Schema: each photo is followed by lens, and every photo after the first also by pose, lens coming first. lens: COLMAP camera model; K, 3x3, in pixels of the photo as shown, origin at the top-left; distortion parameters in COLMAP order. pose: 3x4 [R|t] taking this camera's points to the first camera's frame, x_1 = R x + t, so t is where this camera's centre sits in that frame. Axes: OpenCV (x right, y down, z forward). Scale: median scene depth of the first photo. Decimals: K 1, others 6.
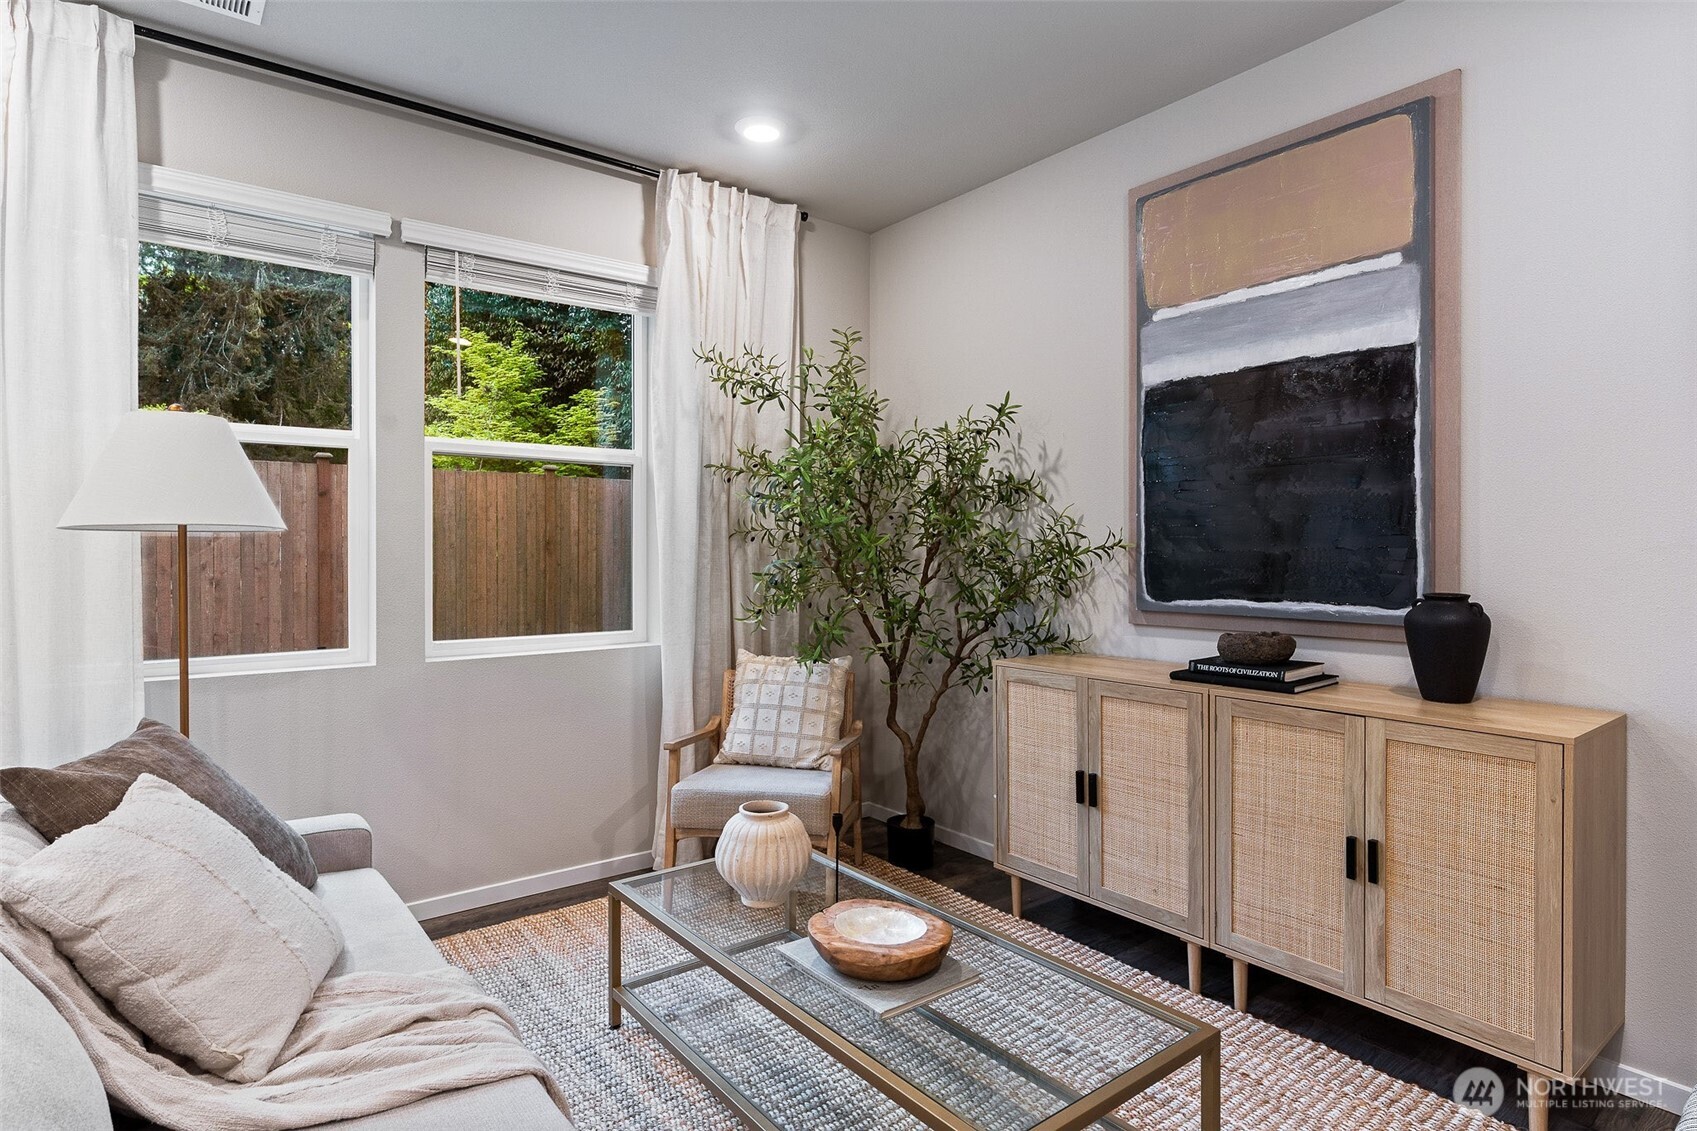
lens RADIAL K [[907.1, 0, 848.5], [0, 907.1, 565.5], [0, 0, 1]] dist [0.001910, 0.000486]
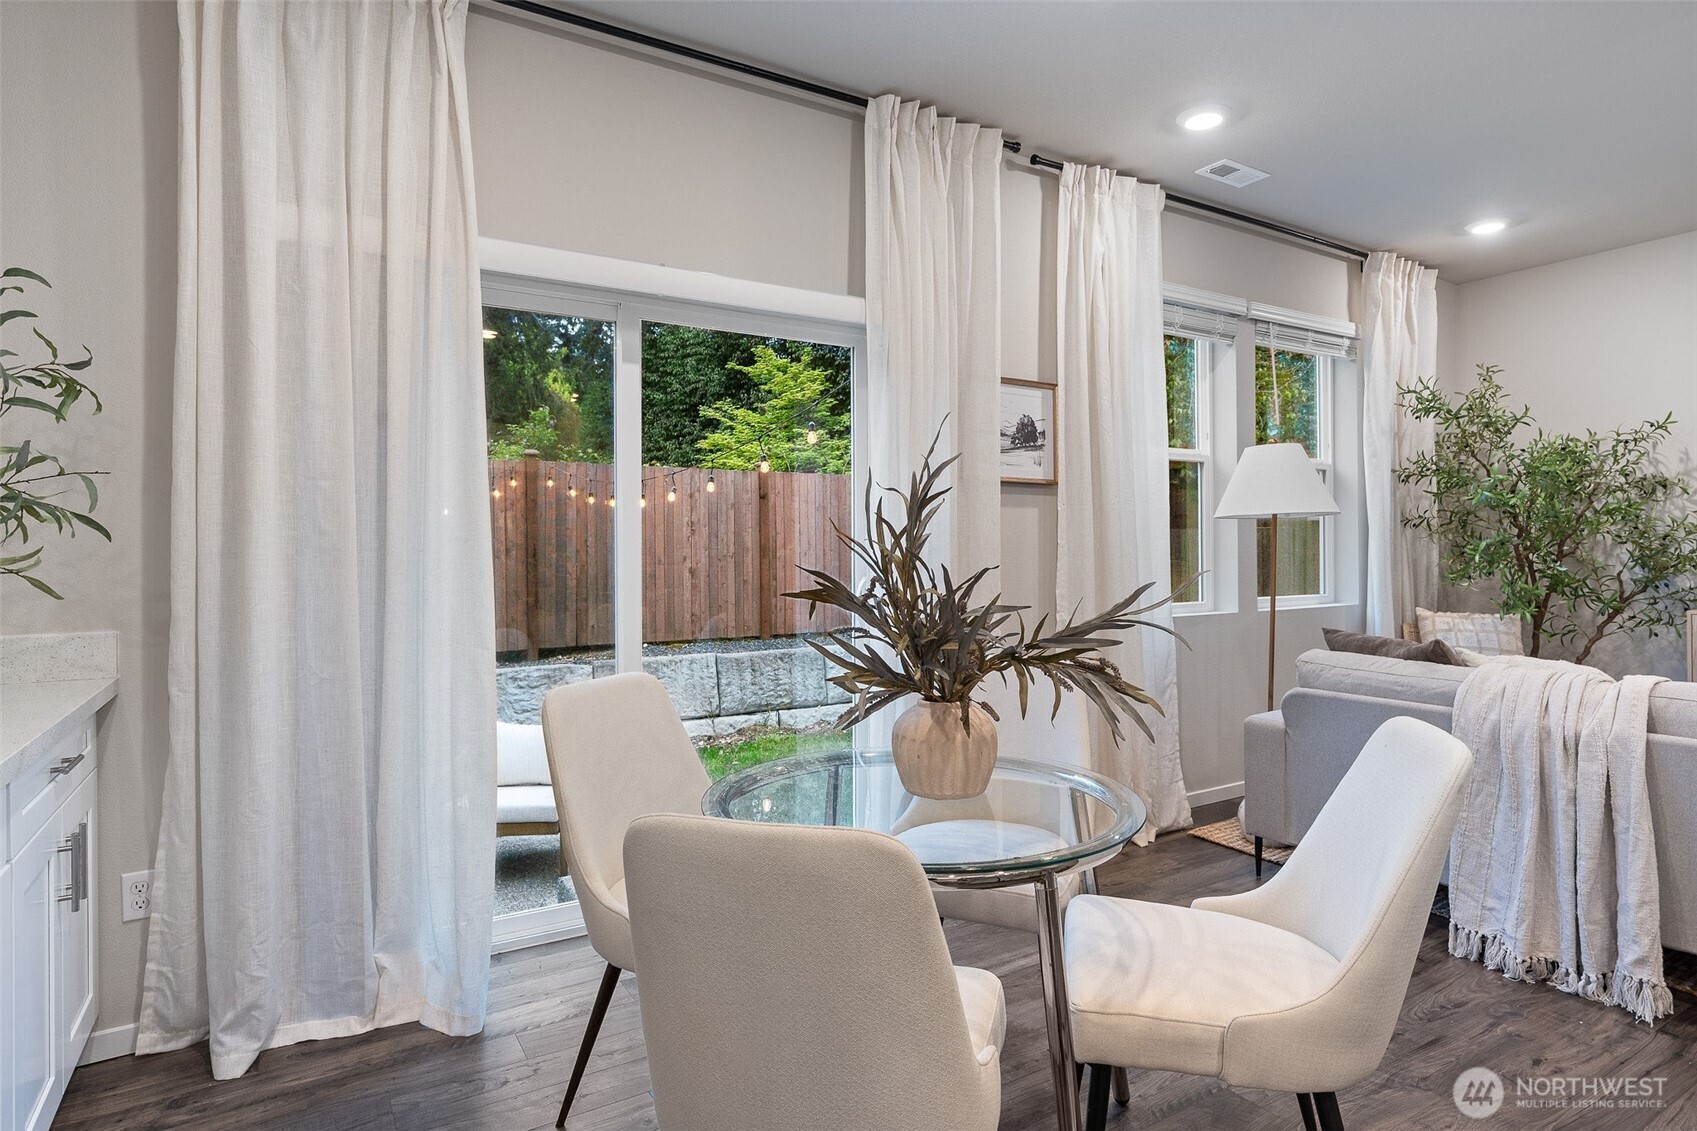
lens RADIAL K [[918.2, 0, 848.5], [0, 918.2, 565.5], [0, 0, 1]] dist [-0.001253, -0.000175]
pose [[0.994110, -0.003761, -0.108312, -0.822931], [0.003707, 0.999993, -0.000700, 0.028818], [0.108314, 0.000294, 0.994117, -0.439854]]
